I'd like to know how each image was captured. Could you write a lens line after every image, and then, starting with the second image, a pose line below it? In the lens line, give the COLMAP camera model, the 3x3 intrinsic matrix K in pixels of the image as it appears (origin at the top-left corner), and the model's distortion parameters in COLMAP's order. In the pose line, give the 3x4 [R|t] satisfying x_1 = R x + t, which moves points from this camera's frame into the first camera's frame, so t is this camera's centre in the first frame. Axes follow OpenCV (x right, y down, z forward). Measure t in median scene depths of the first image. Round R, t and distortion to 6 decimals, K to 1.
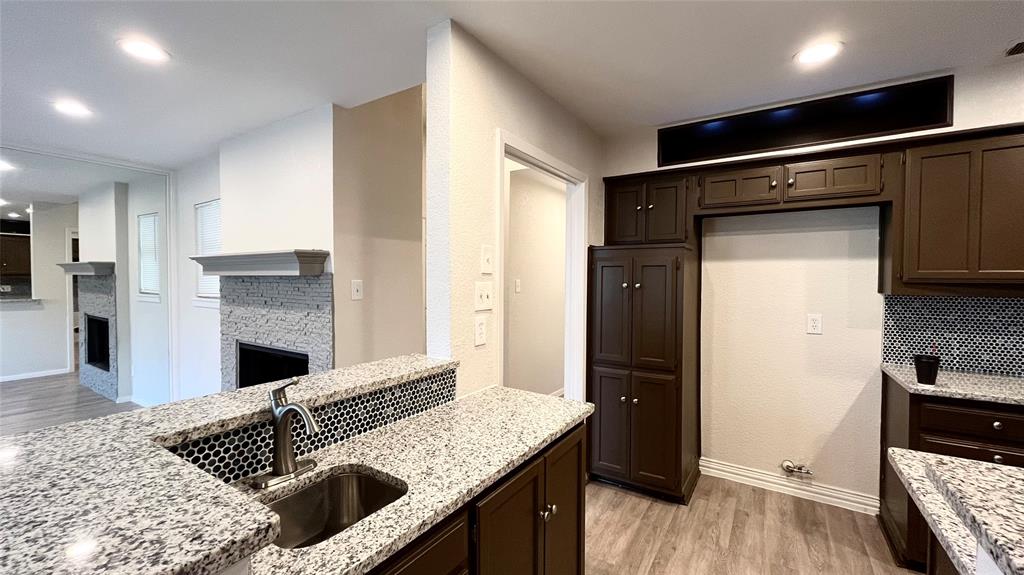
lens RADIAL K [[421.8, 0, 512.0], [0, 421.8, 287.5], [0, 0, 1]] dist [0.000378, -0.000035]
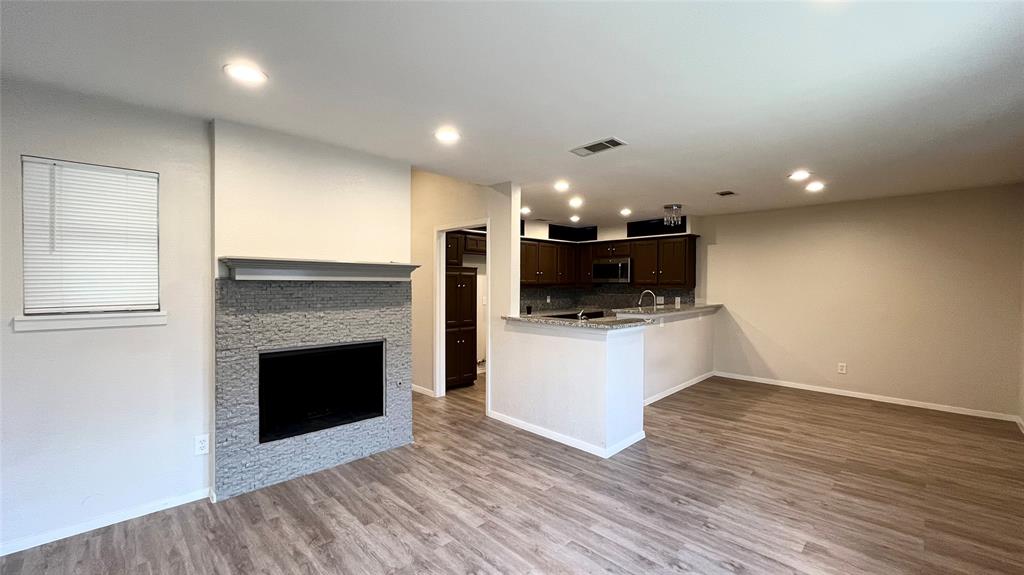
lens RADIAL K [[421.8, 0, 512.0], [0, 421.8, 287.5], [0, 0, 1]] dist [0.000378, -0.000035]
pose [[0.208793, -0.012658, 0.977878, -1.795120], [0.018771, 0.999784, 0.008934, -0.012132], [-0.977780, 0.016491, 0.208985, 0.345413]]
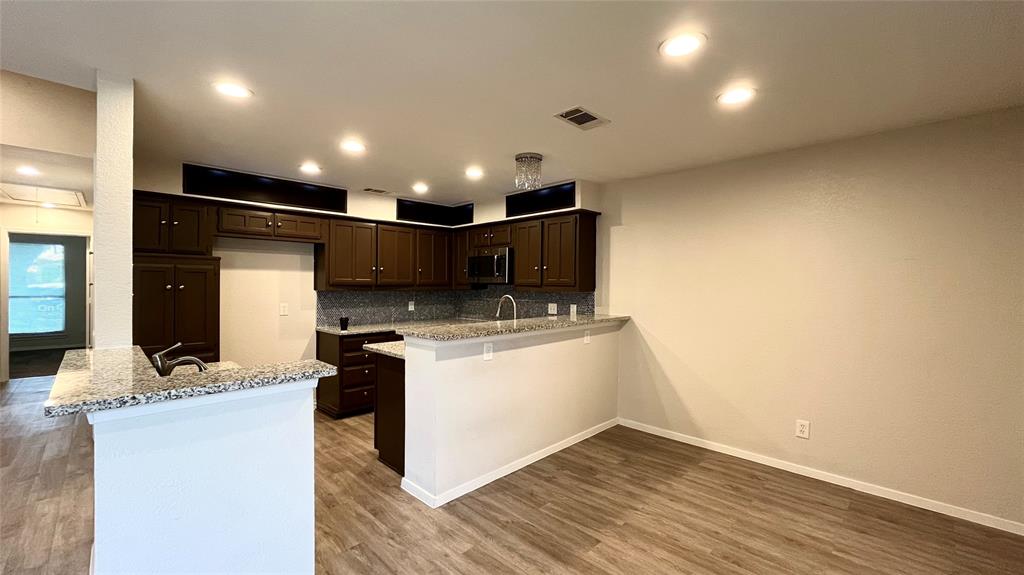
lens RADIAL K [[421.8, 0, 512.0], [0, 421.8, 287.5], [0, 0, 1]] dist [0.000378, -0.000035]
pose [[0.207750, -0.009233, 0.978138, -0.779749], [0.015650, 0.999859, 0.006114, 0.004042], [-0.978057, 0.014037, 0.207865, -0.248899]]
